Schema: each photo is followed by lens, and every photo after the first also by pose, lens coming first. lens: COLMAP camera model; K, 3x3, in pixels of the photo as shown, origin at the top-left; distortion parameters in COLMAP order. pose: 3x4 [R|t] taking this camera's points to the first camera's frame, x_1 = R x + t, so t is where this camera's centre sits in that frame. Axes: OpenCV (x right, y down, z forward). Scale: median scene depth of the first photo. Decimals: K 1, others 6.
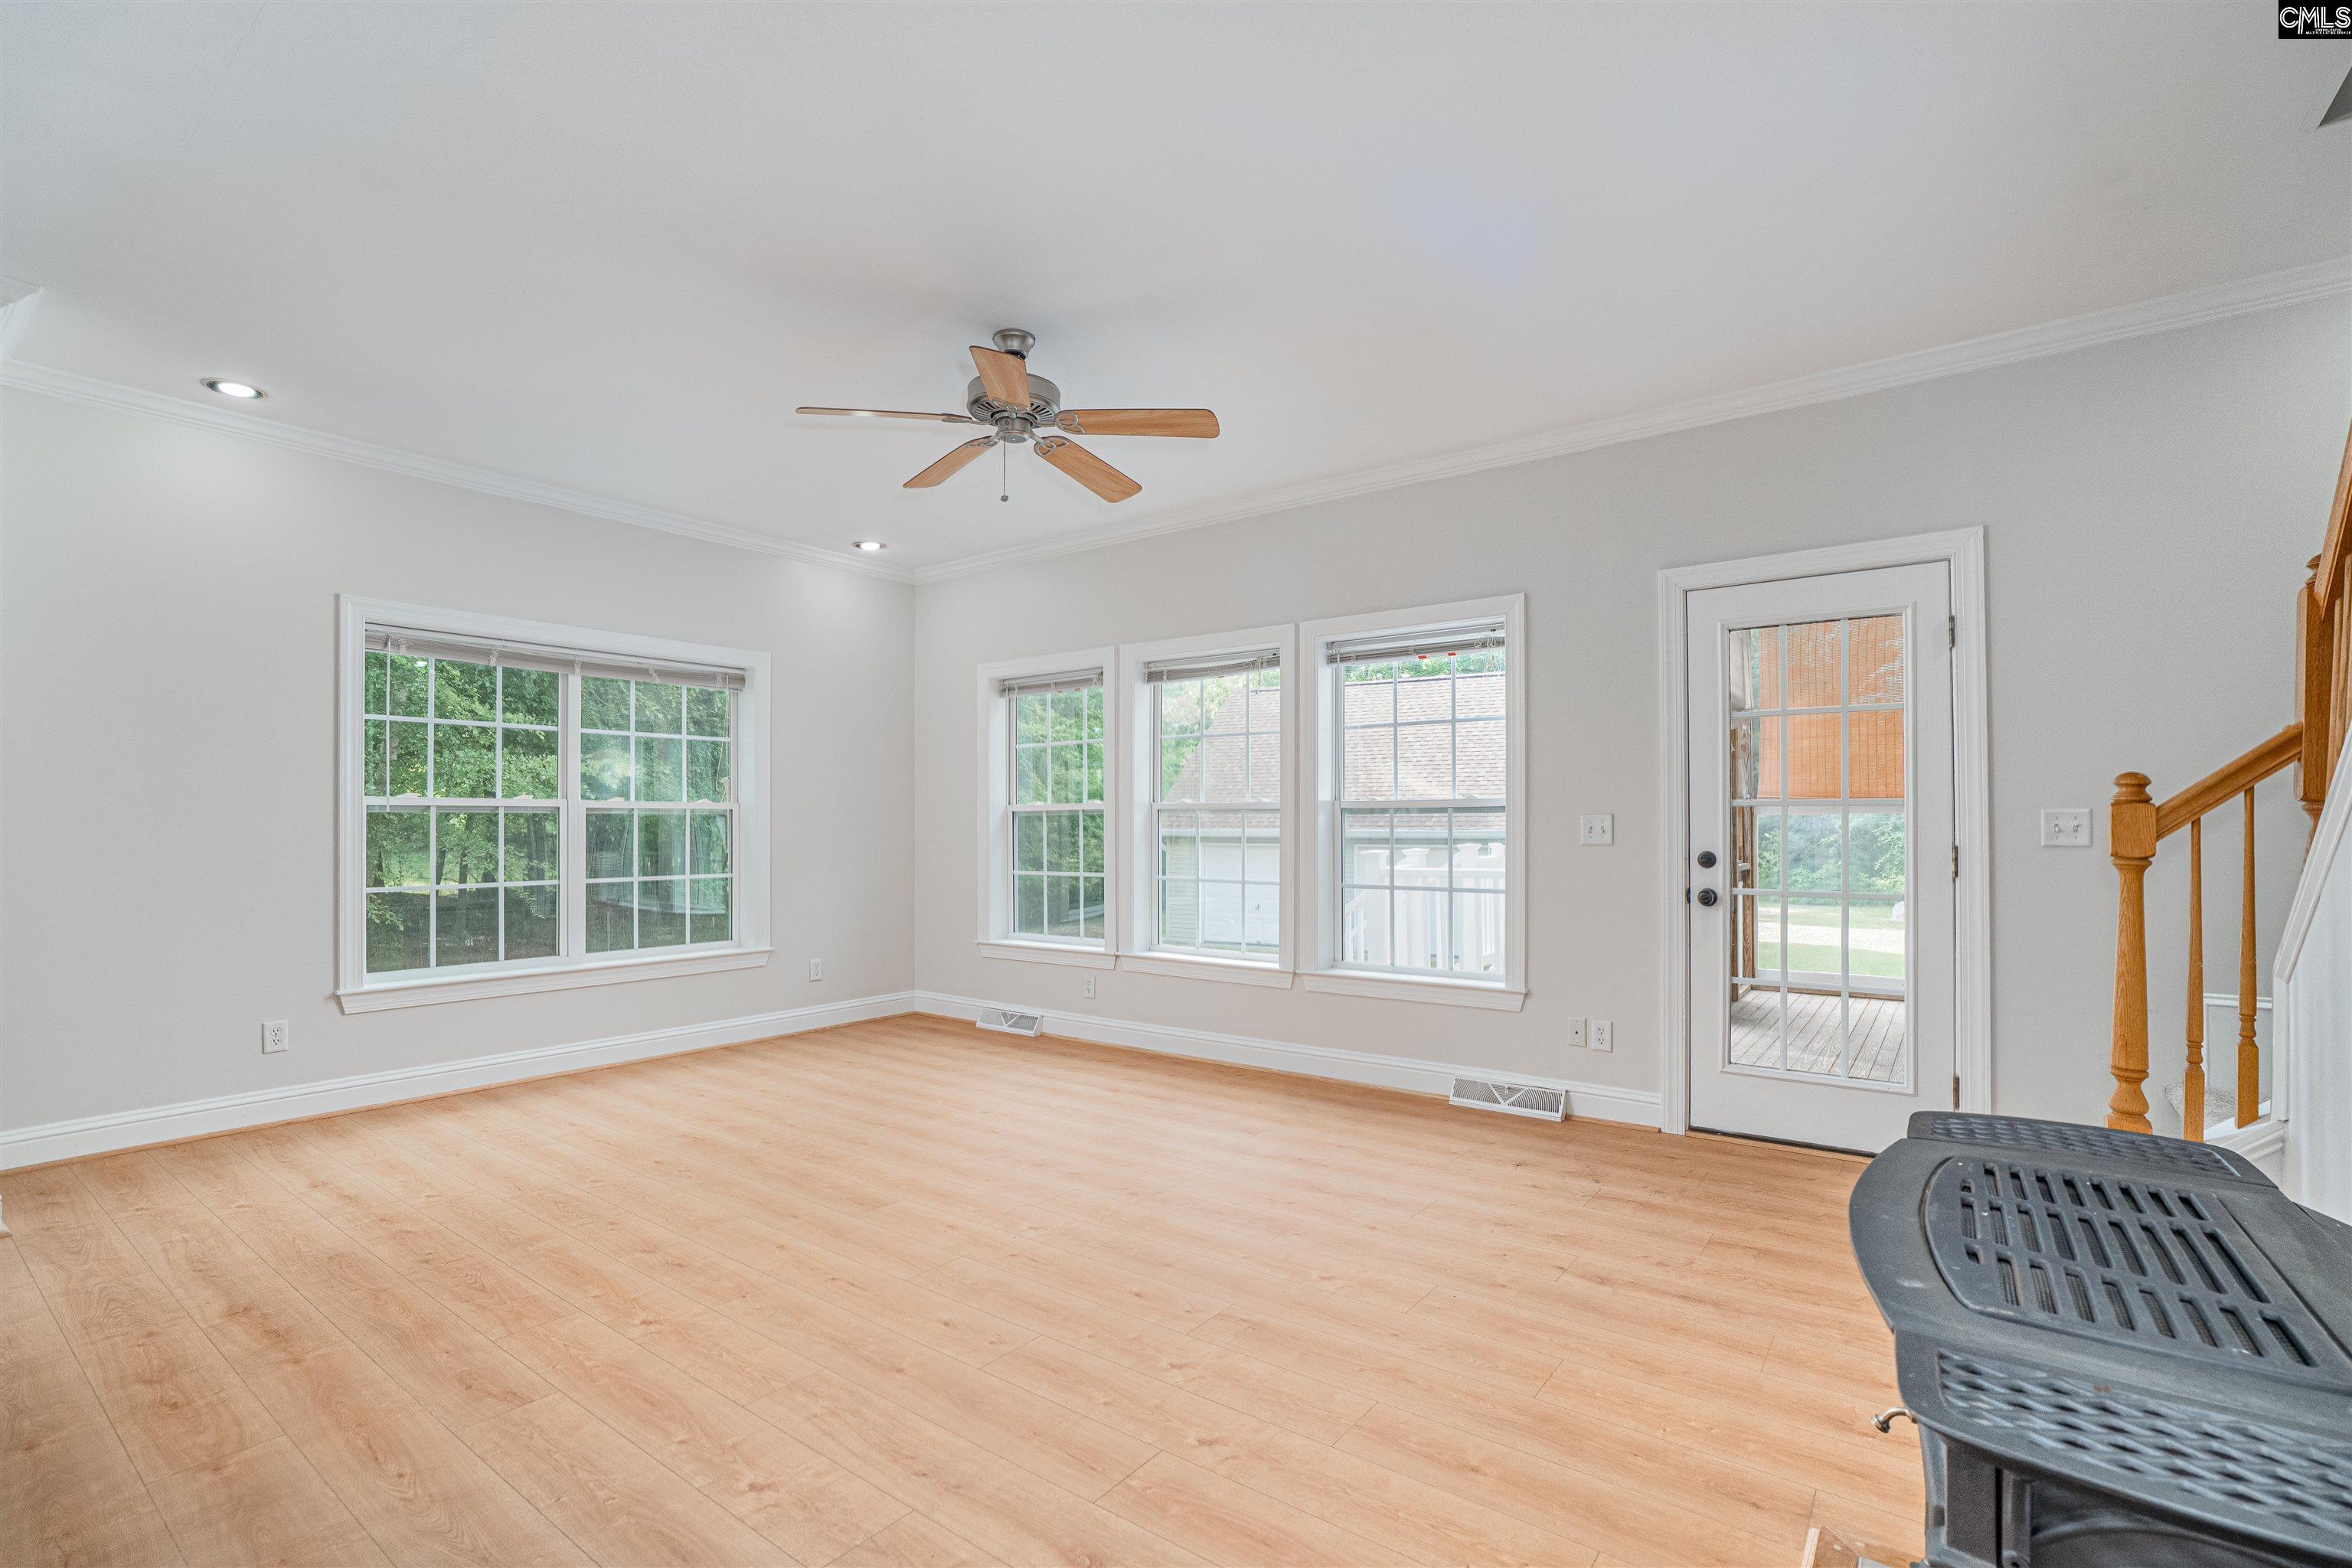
lens RADIAL K [[1078.2, 0, 1158.1], [0, 1078.2, 802.1], [0, 0, 1]] dist [-0.031279, 0.006835]
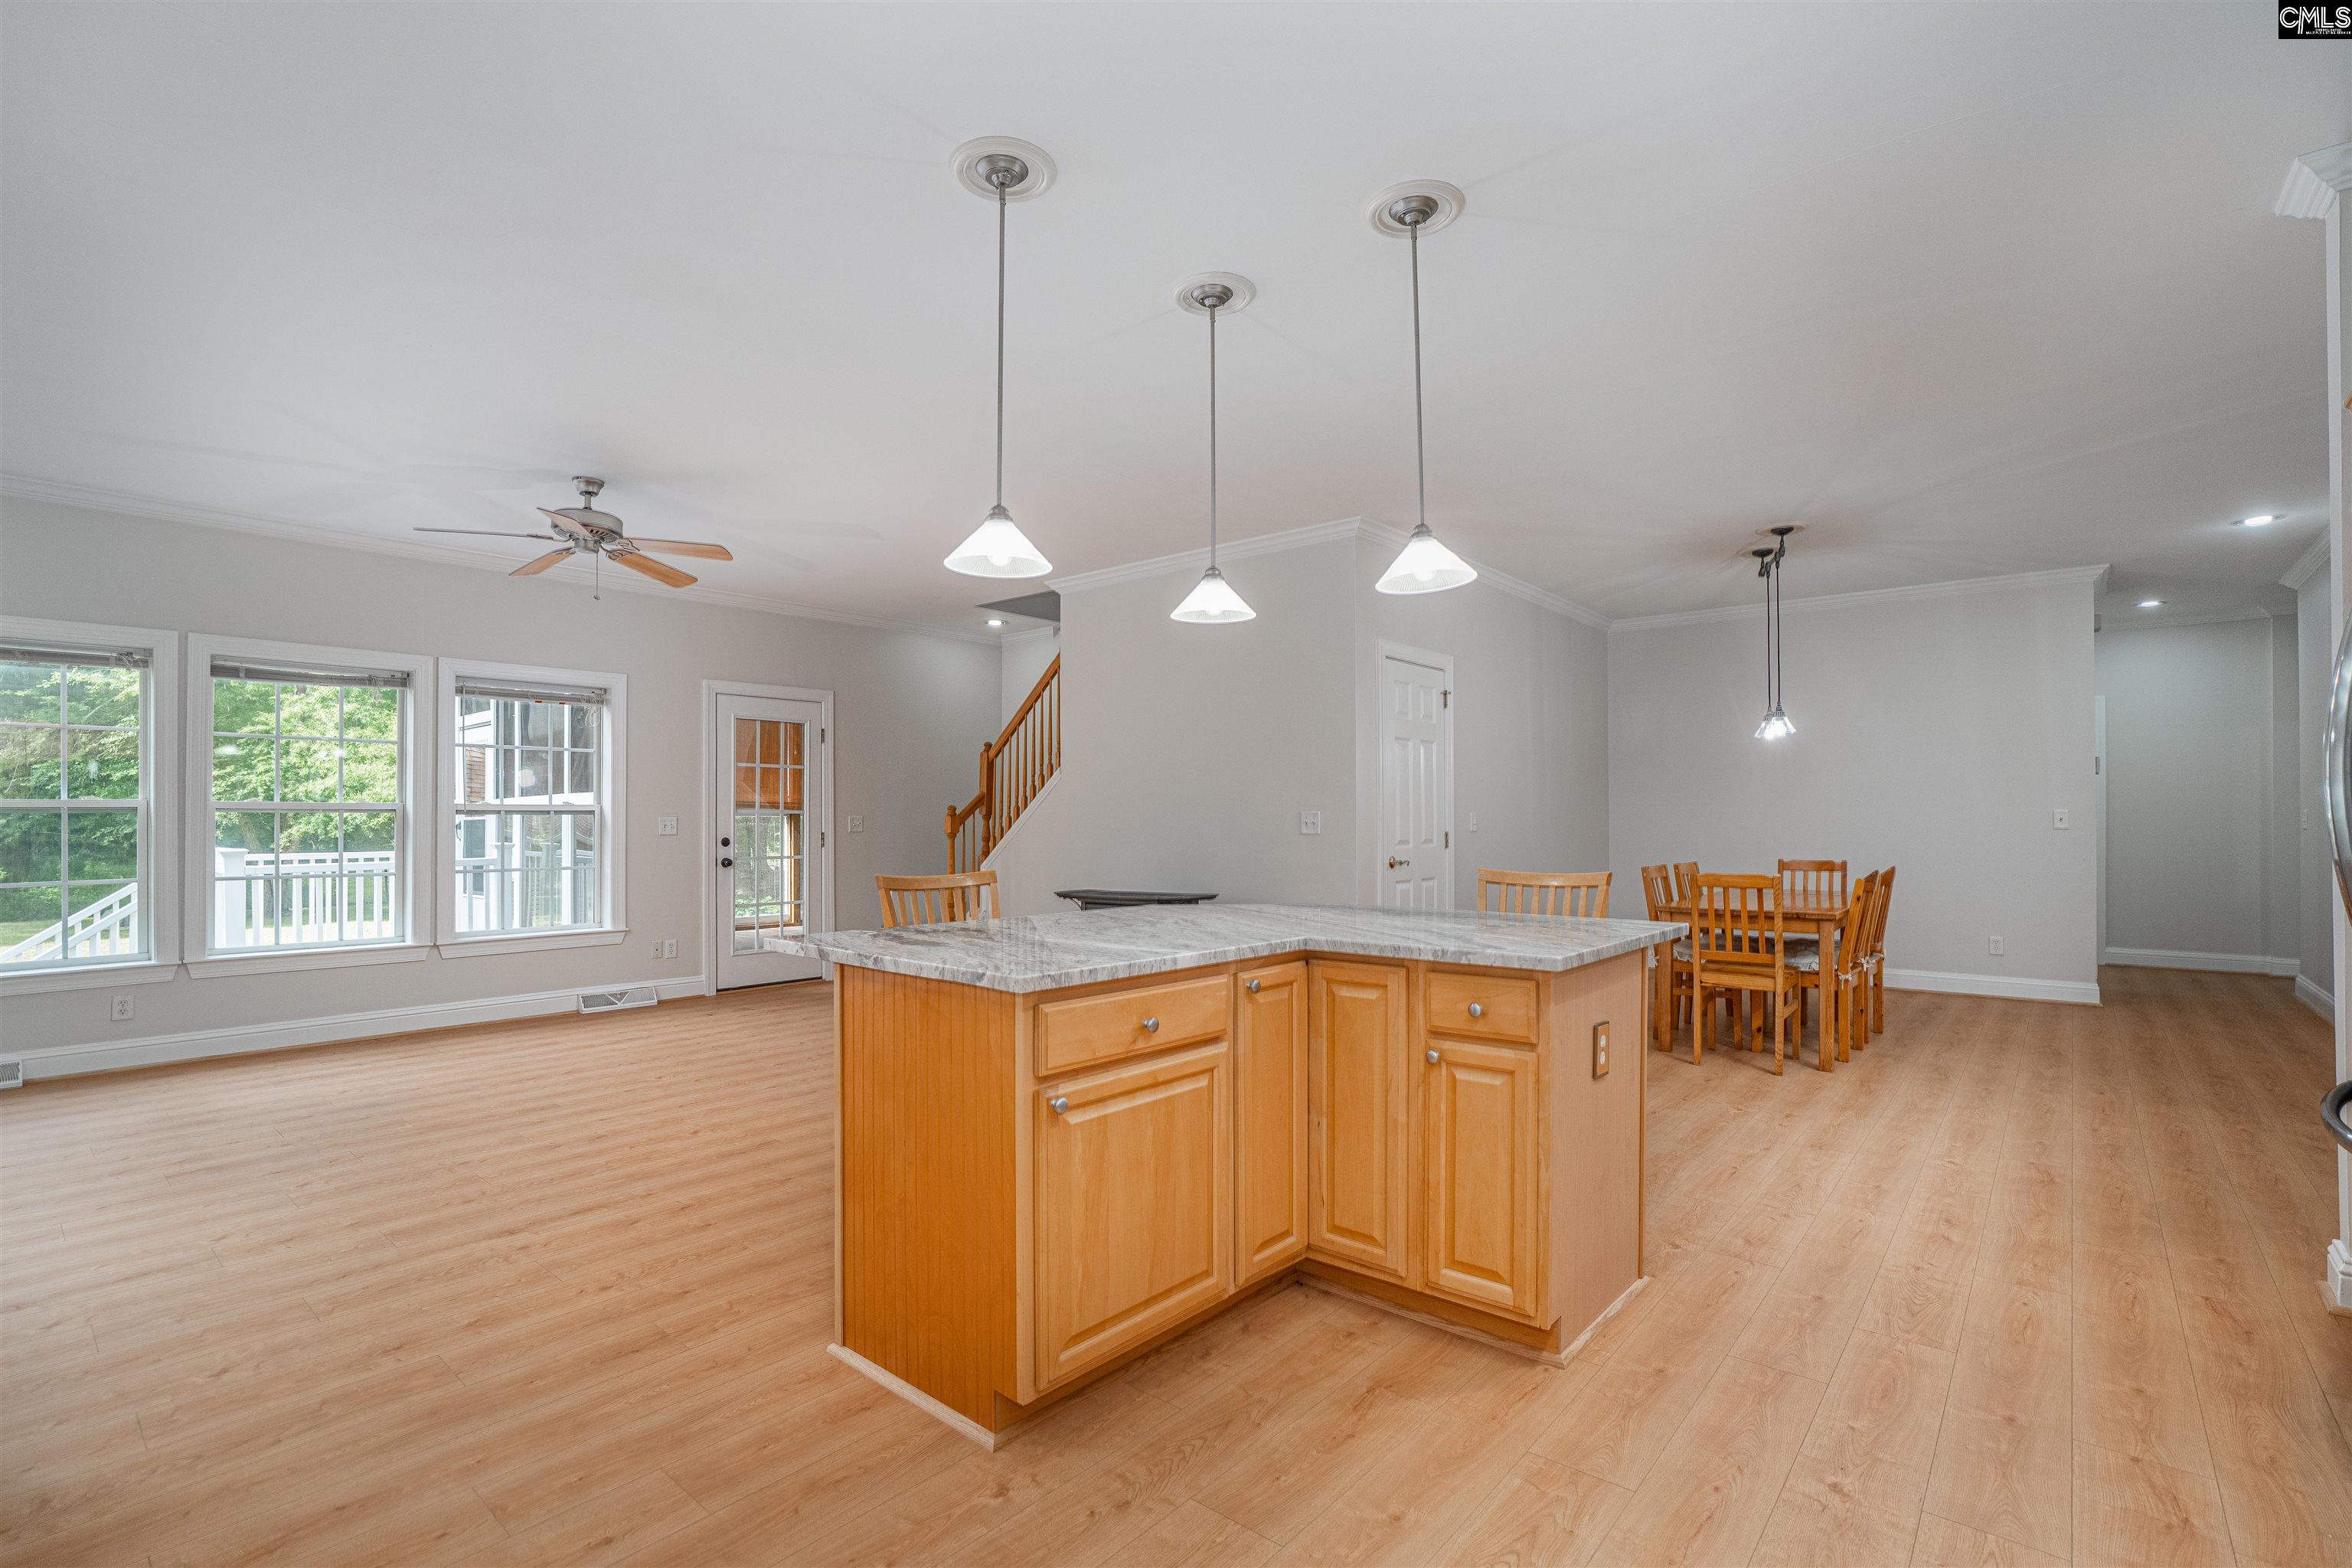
lens RADIAL K [[1078.2, 0, 1187.8], [0, 1078.2, 802.1], [0, 0, 1]] dist [-0.031279, 0.006835]
pose [[0.050275, 0.016590, 0.998598, -1.466901], [-0.018175, 0.999712, -0.015694, 0.000027], [-0.998570, -0.017360, 0.050562, 0.129384]]
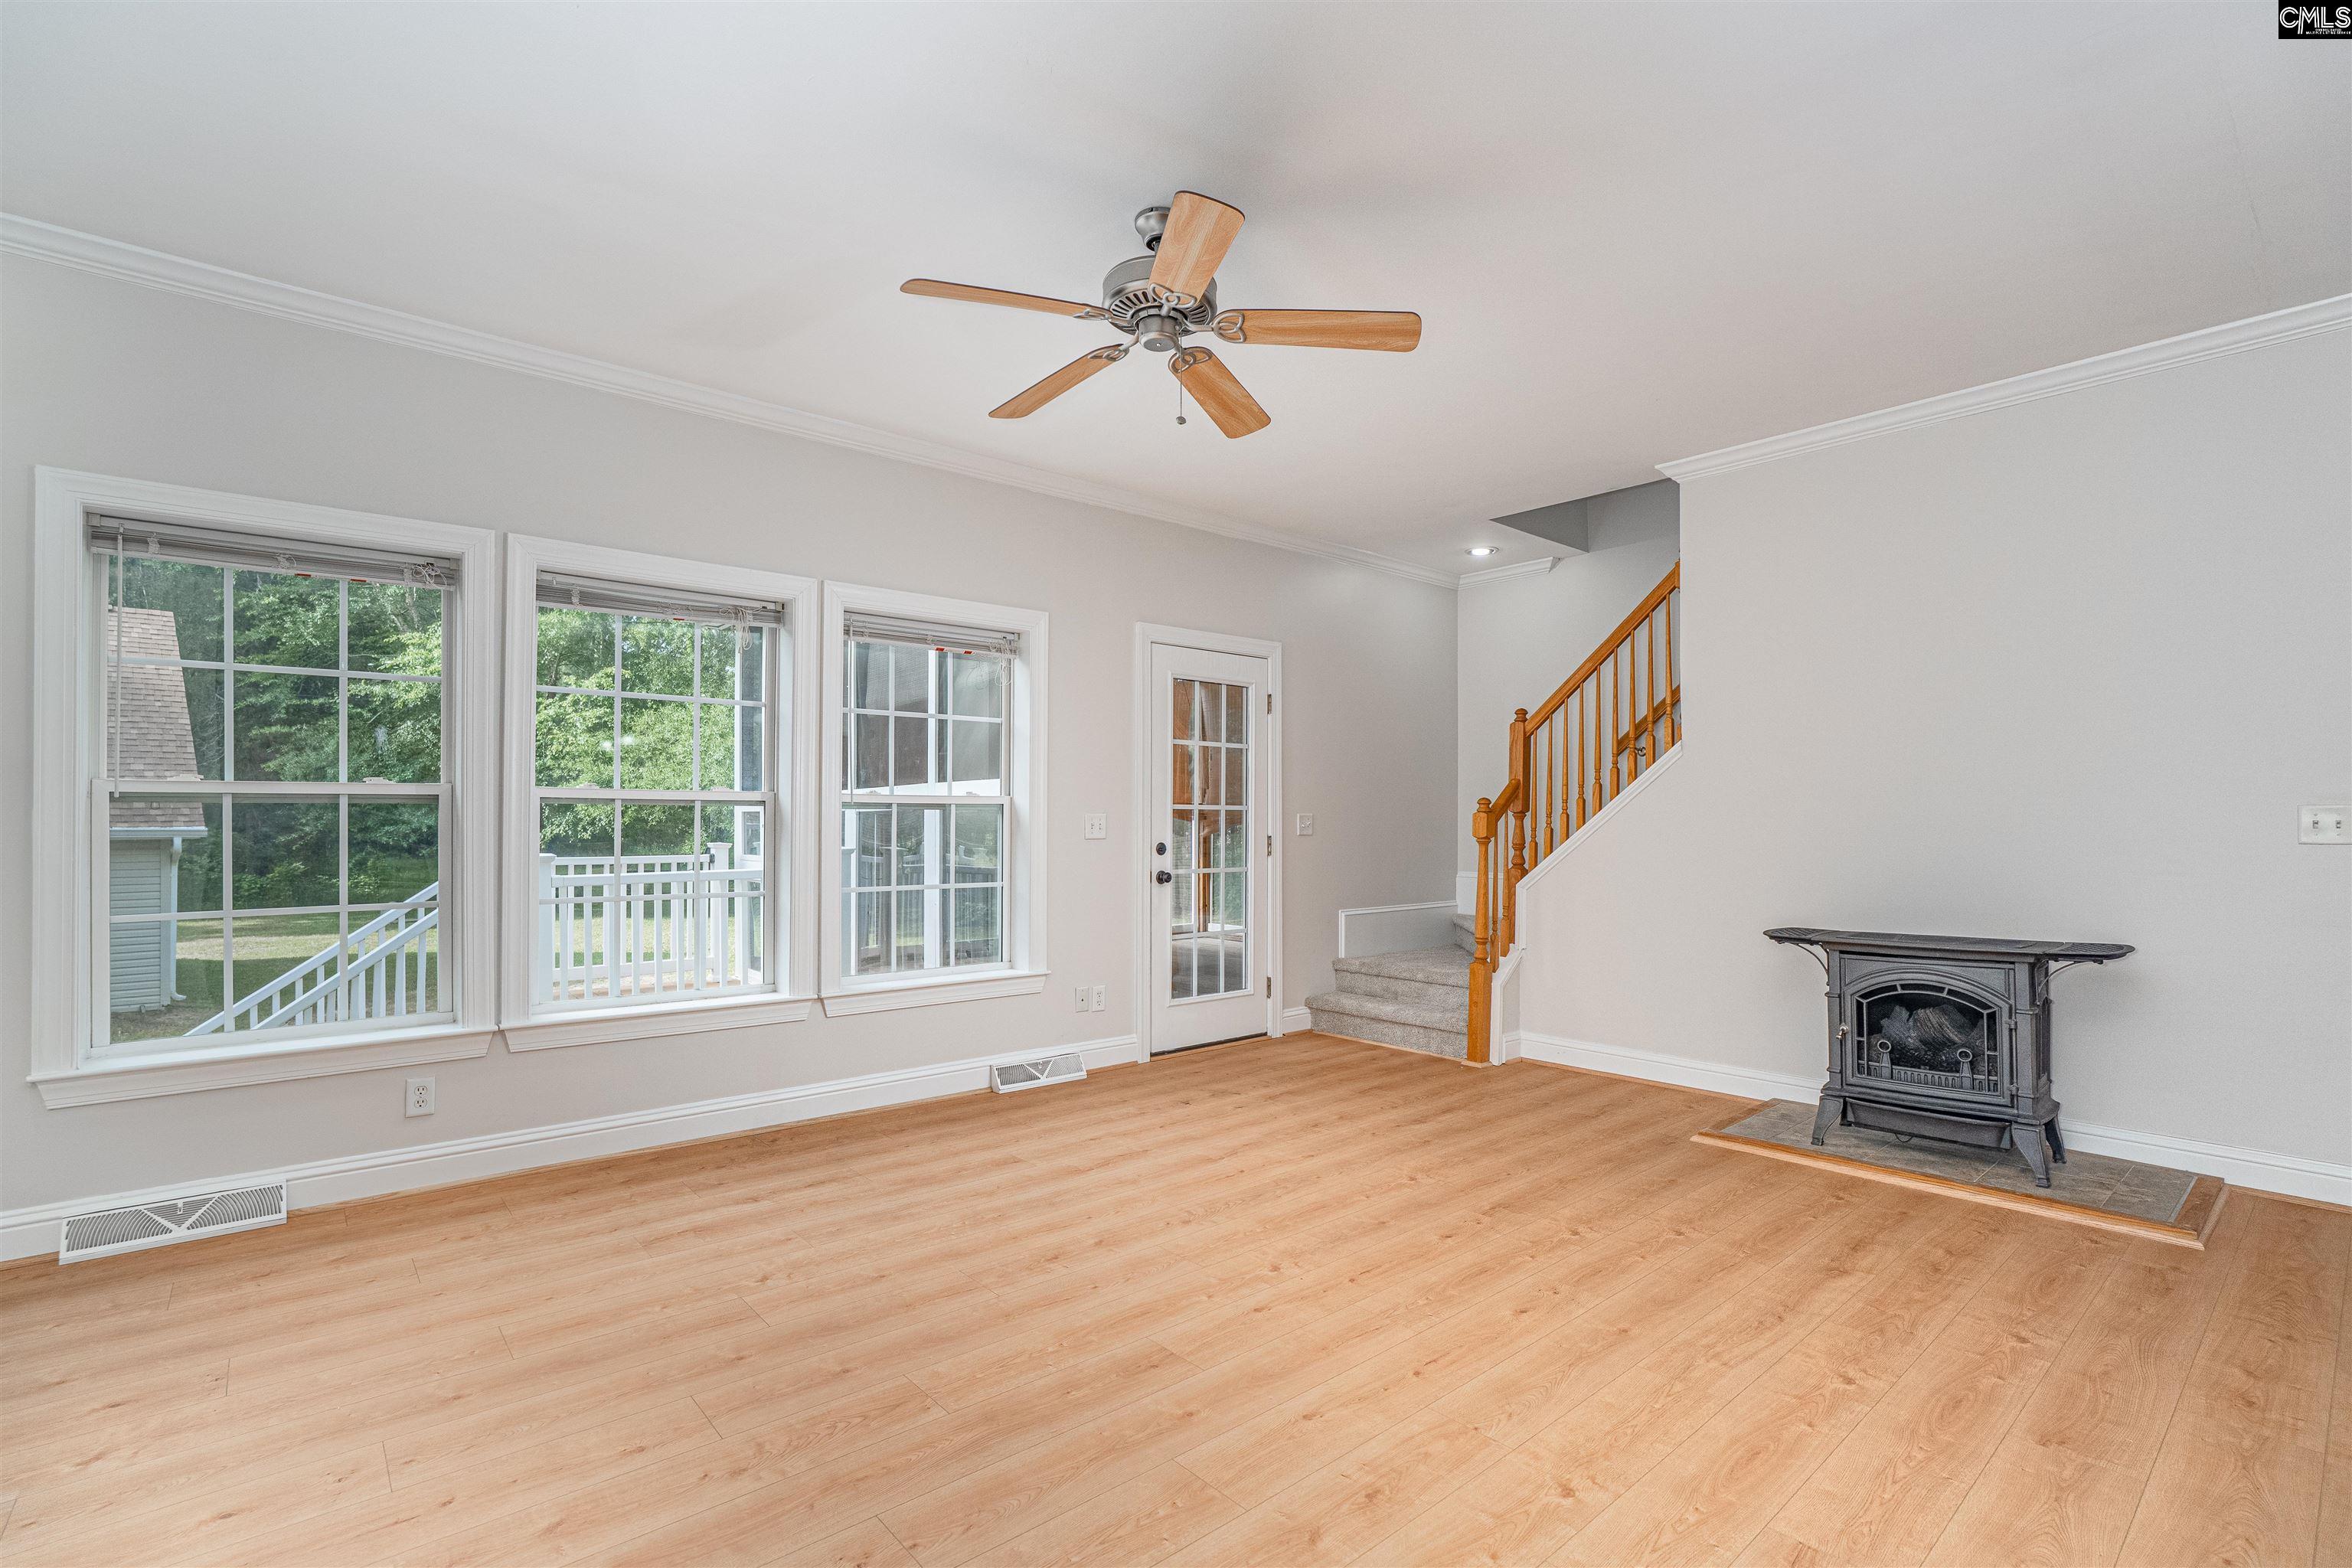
lens RADIAL K [[1078.2, 0, 1188.4], [0, 1078.2, 806.6], [0, 0, 1]] dist [-0.031279, 0.006835]
pose [[0.200605, 0.016799, 0.979528, -0.897764], [-0.021218, 0.999693, -0.012799, 0.020383], [-0.979442, -0.018216, 0.200900, 0.793350]]
